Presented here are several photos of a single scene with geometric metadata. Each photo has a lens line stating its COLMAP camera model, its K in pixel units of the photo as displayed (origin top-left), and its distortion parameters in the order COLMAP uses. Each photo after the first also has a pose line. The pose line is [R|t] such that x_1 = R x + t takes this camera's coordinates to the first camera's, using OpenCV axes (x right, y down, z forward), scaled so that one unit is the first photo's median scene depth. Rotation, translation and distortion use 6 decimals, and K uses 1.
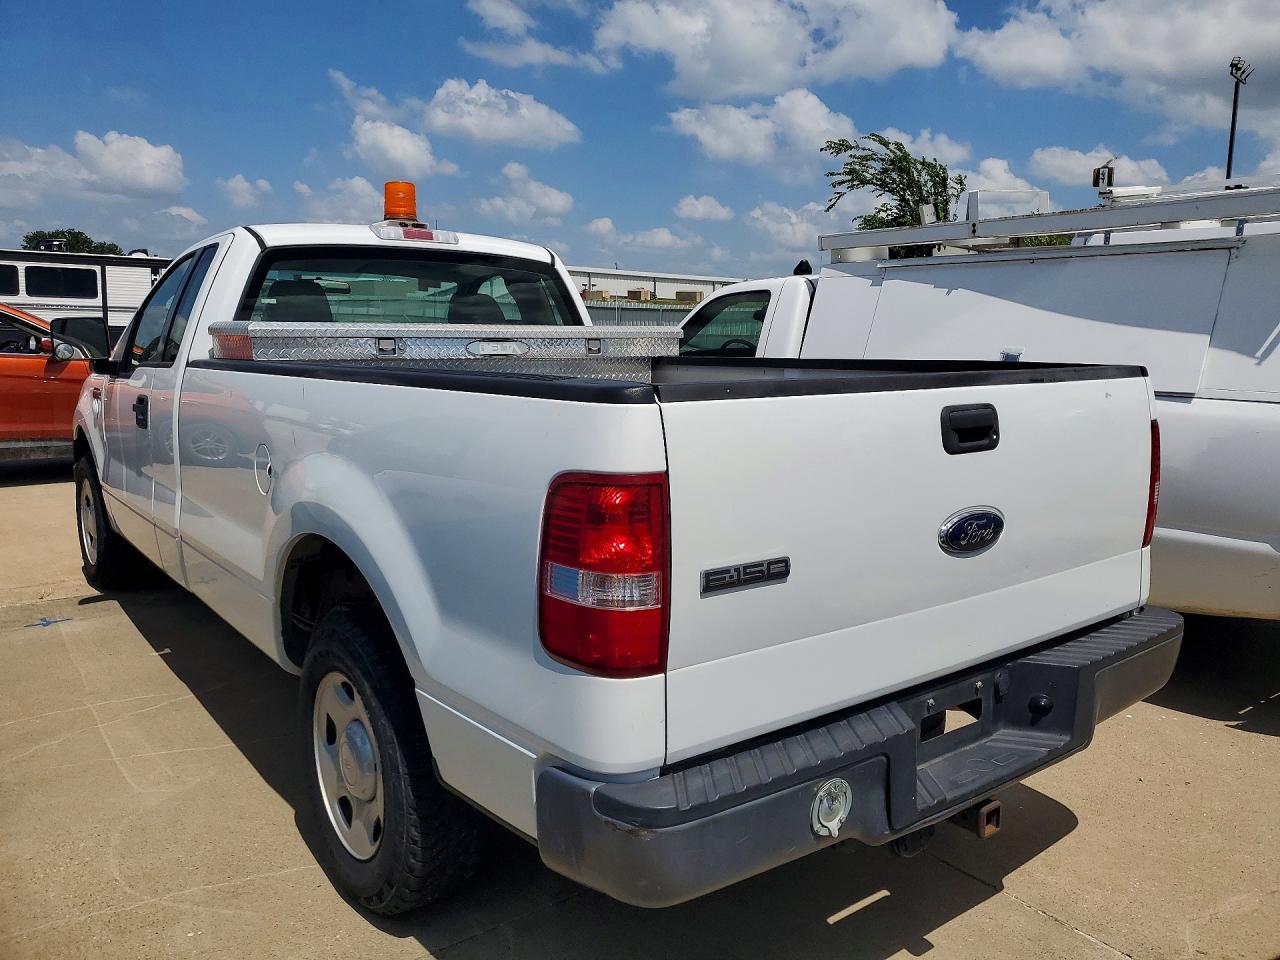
lens RADIAL K [[1005.9, 0, 667.9], [0, 1005.9, 466.1], [0, 0, 1]] dist [0.011771, 0.007398]
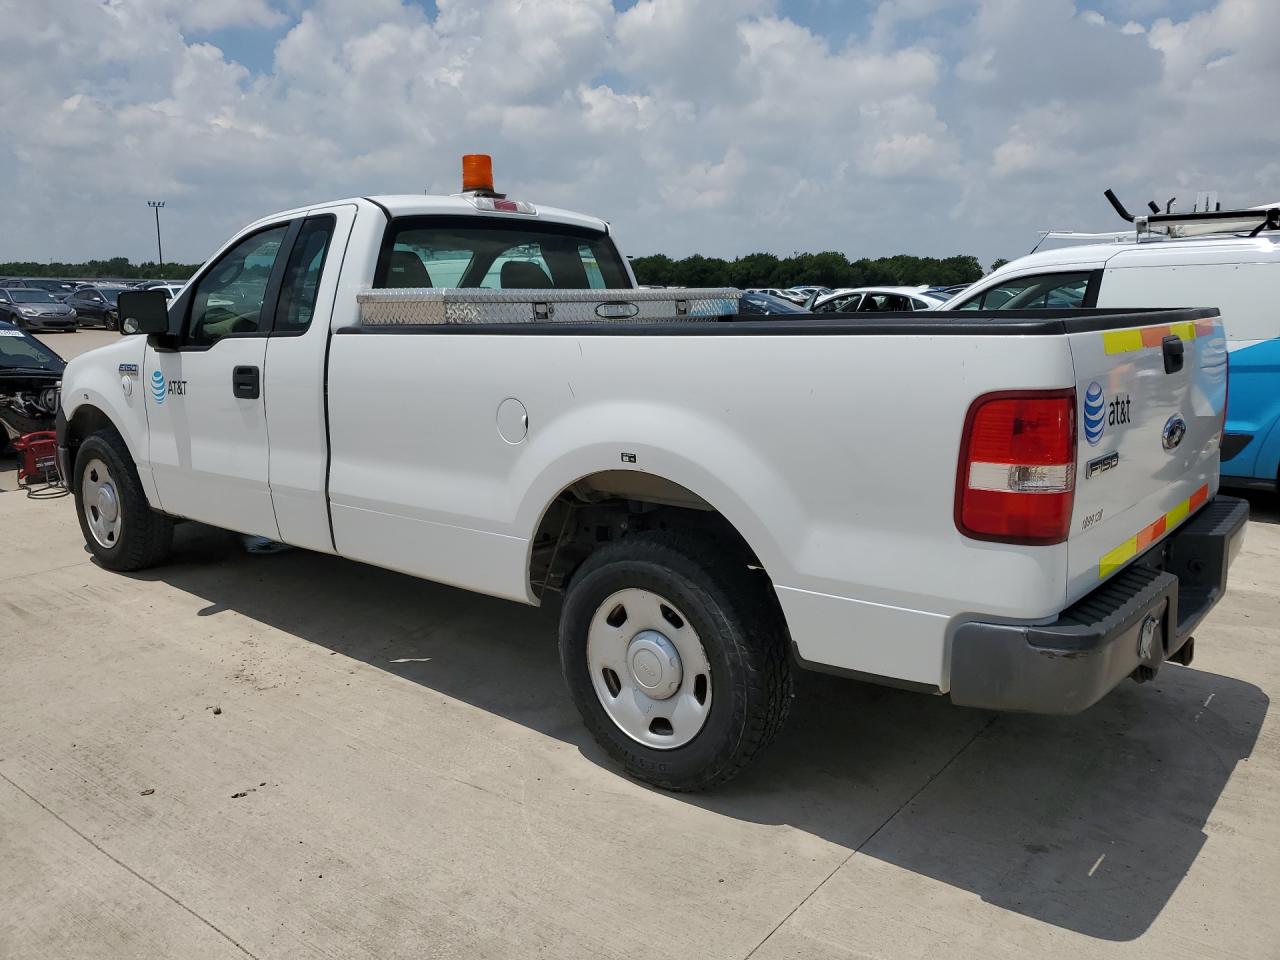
lens RADIAL K [[1005.9, 0, 645.4], [0, 1005.9, 481.2], [0, 0, 1]] dist [0.011771, 0.007398]
pose [[0.973423, -0.058482, 0.221420, -0.389362], [0.047189, 0.997317, 0.055961, 0.009706], [-0.224098, -0.044025, 0.973572, -0.086755]]
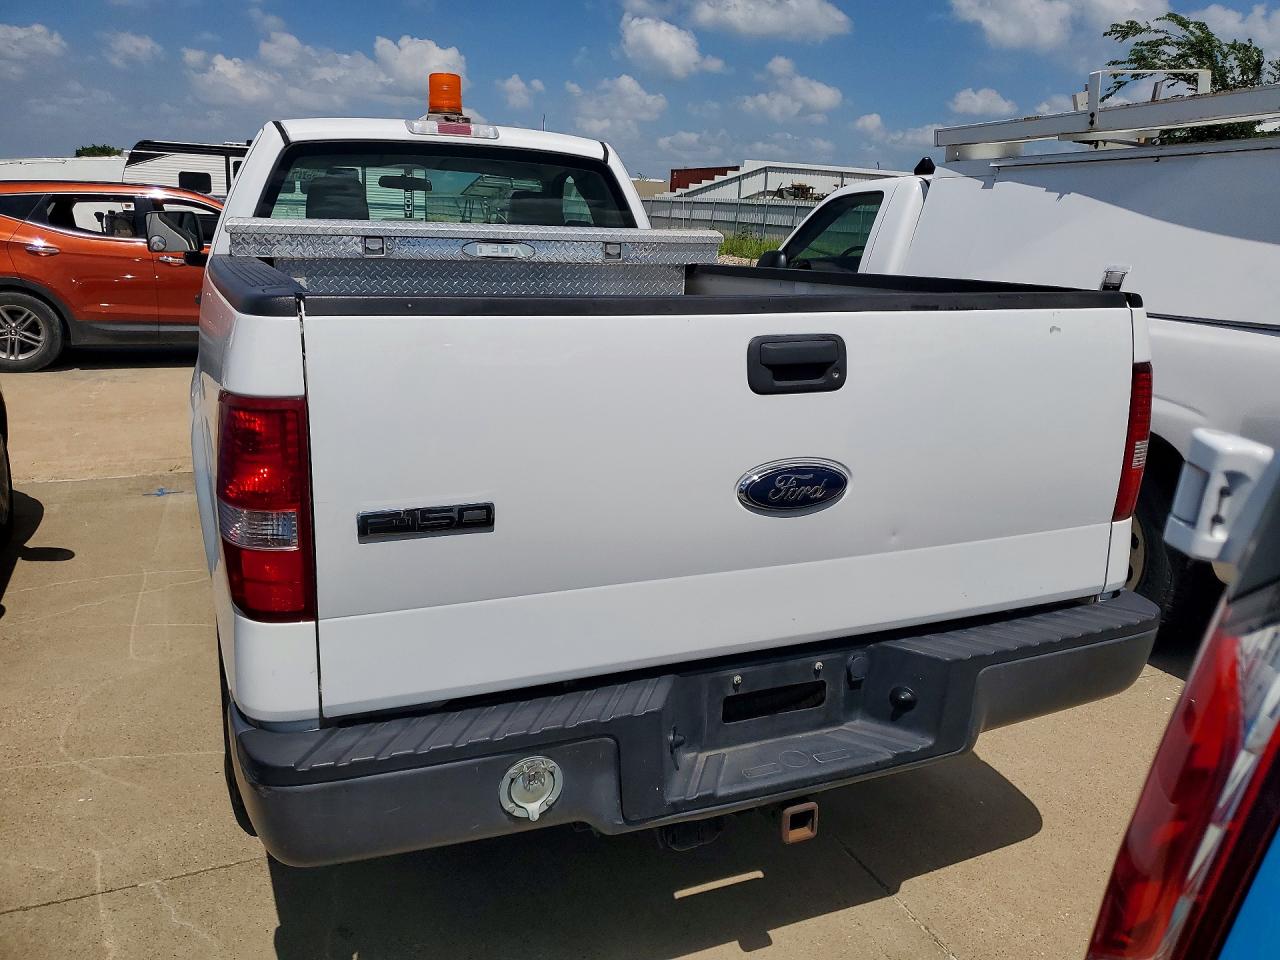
lens RADIAL K [[1005.9, 0, 662.3], [0, 1005.9, 463.0], [0, 0, 1]] dist [0.011771, 0.007398]
pose [[0.967261, 0.076059, -0.242117, 0.227089], [-0.053899, 0.993836, 0.096877, -0.017295], [0.247993, -0.080656, 0.965398, 0.097944]]
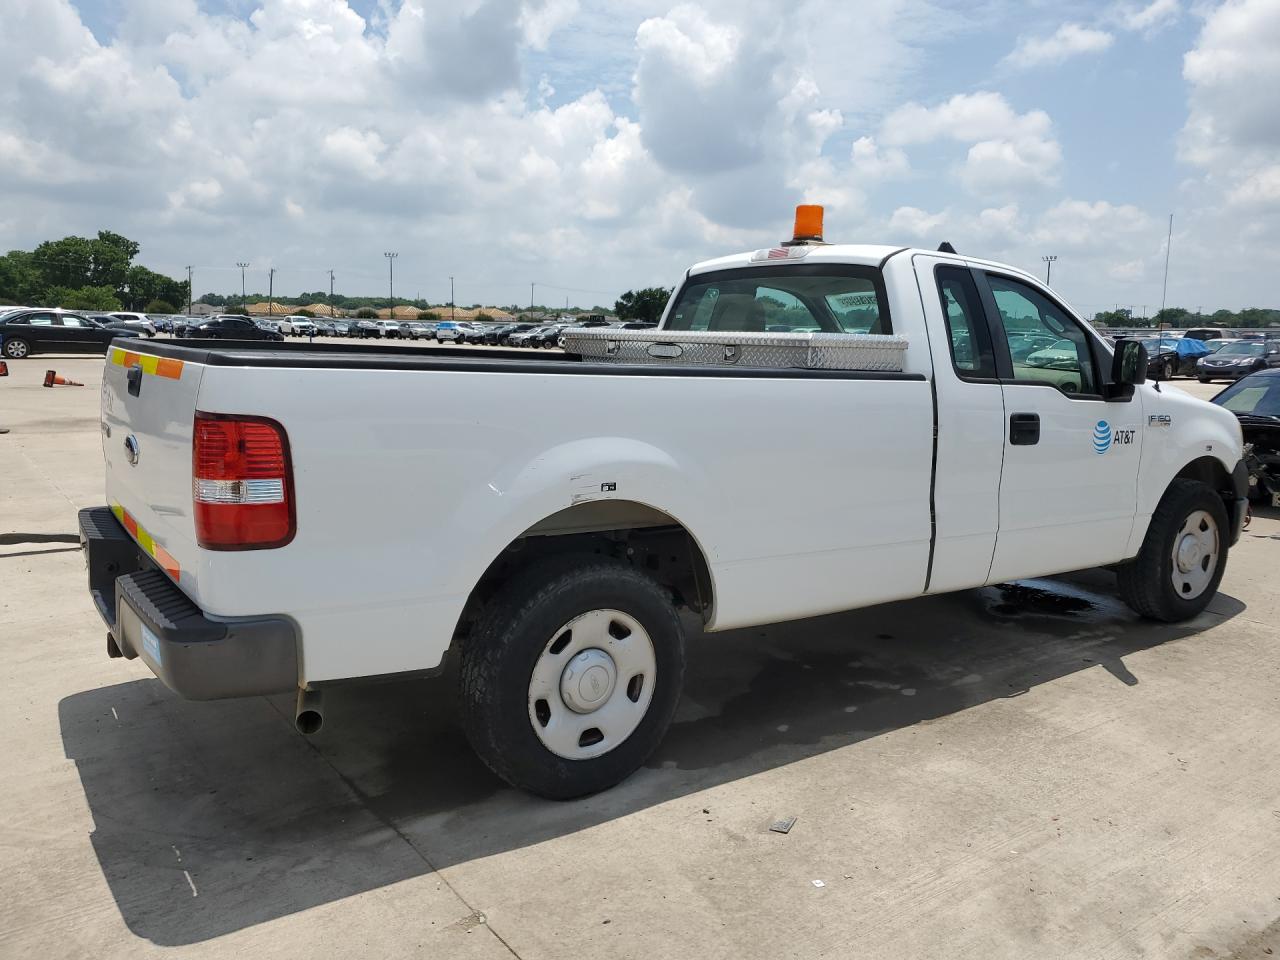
lens RADIAL K [[1005.9, 0, 630.7], [0, 1005.9, 472.4], [0, 0, 1]] dist [0.011771, 0.007398]
pose [[-0.054935, 0.132003, -0.989726, 0.997452], [-0.166055, 0.976211, 0.139417, -0.133896], [0.984585, 0.172008, -0.031709, 1.017503]]
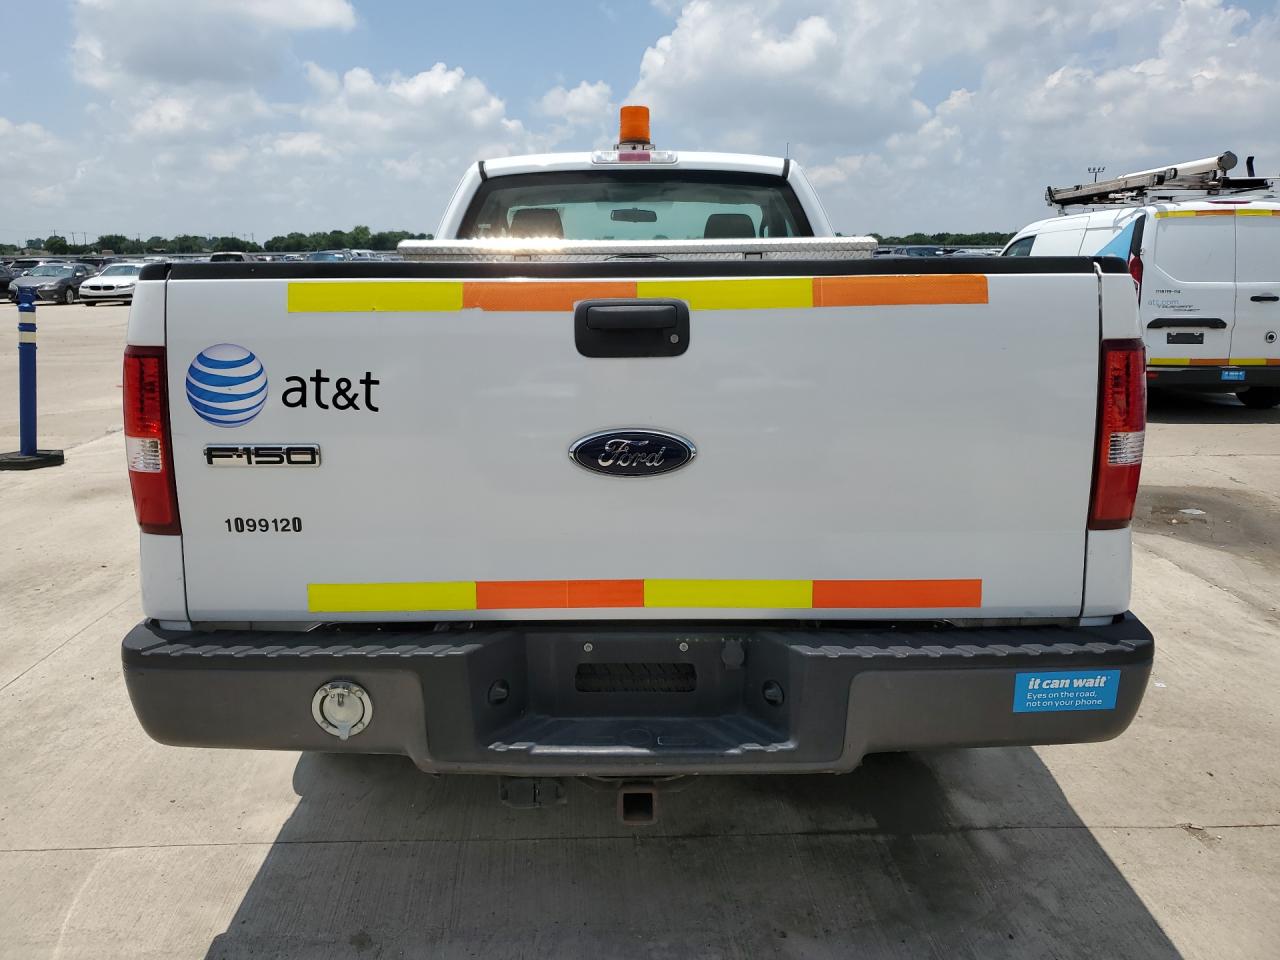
lens RADIAL K [[1005.9, 0, 640.6], [0, 1005.9, 455.1], [0, 0, 1]] dist [0.011771, 0.007398]
pose [[0.785524, 0.098407, -0.610956, 0.466852], [-0.067246, 0.995003, 0.073805, 0.002262], [0.615166, -0.016891, 0.788216, 0.199879]]
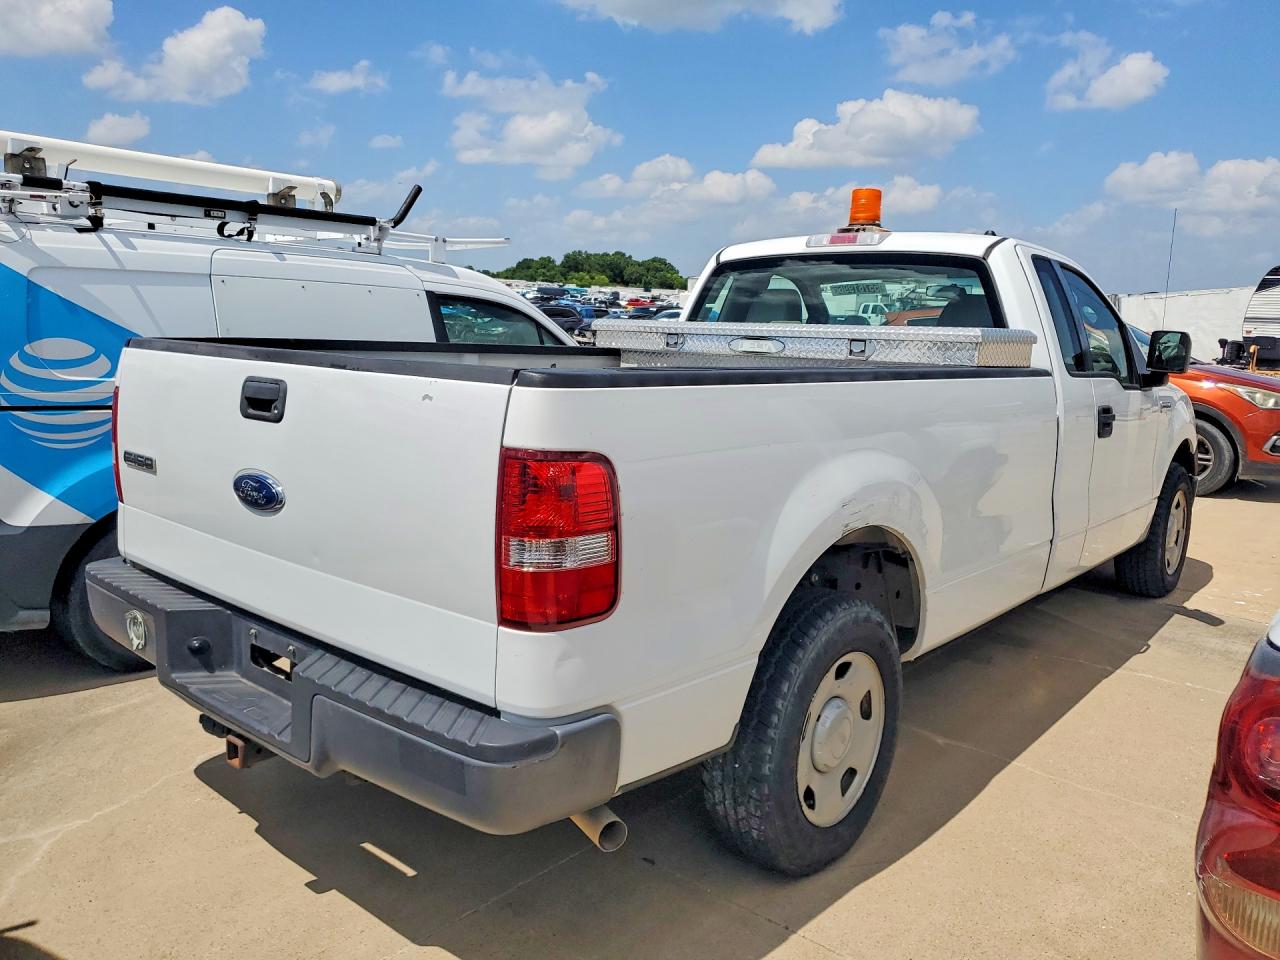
lens RADIAL K [[1005.9, 0, 634.4], [0, 1005.9, 467.0], [0, 0, 1]] dist [0.011771, 0.007398]
pose [[0.187949, 0.139653, -0.972200, 0.837645], [-0.160627, 0.980884, 0.109847, -0.087244], [0.968955, 0.135516, 0.206788, 0.674085]]
